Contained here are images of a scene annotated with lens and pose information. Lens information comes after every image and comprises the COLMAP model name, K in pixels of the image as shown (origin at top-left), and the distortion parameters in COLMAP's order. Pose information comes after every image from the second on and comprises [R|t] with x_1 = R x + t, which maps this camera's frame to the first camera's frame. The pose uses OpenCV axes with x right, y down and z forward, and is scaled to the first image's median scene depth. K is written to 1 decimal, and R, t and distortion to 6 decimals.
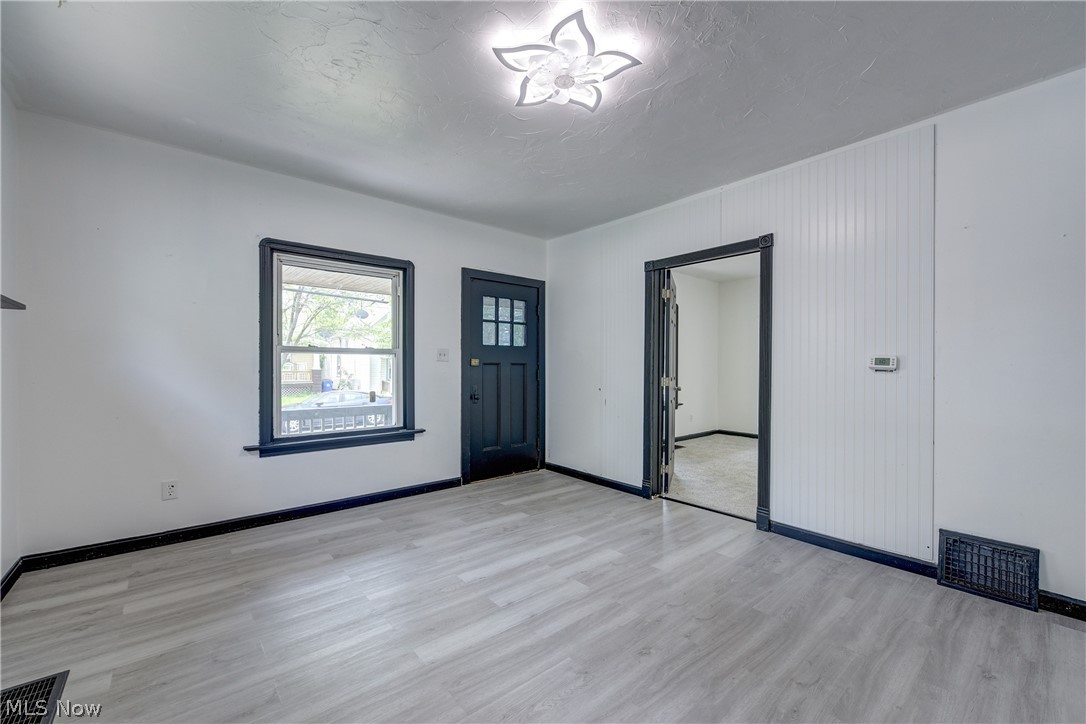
lens RADIAL K [[433.0, 0, 542.4], [0, 433.0, 366.5], [0, 0, 1]] dist [0.000671, -0.000010]
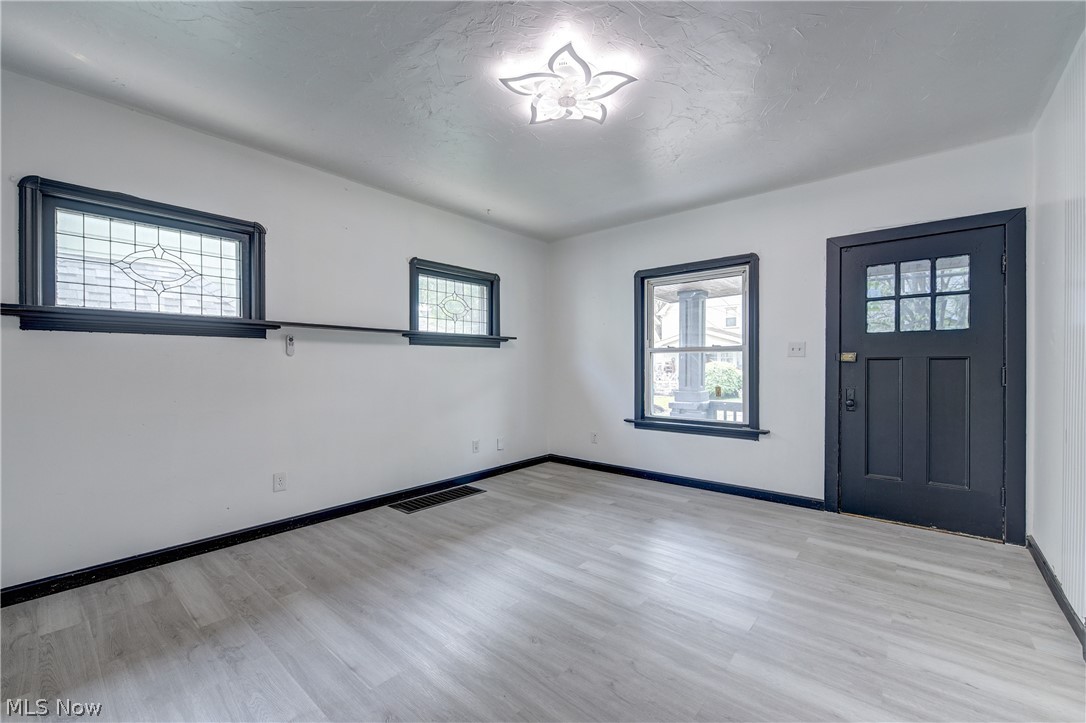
lens RADIAL K [[433.0, 0, 542.4], [0, 433.0, 366.0], [0, 0, 1]] dist [0.000671, -0.000010]
pose [[0.178419, 0.002032, -0.983952, 0.578198], [0.003621, 0.999990, 0.002722, 0.001997], [0.983948, -0.004048, 0.178410, 0.385334]]
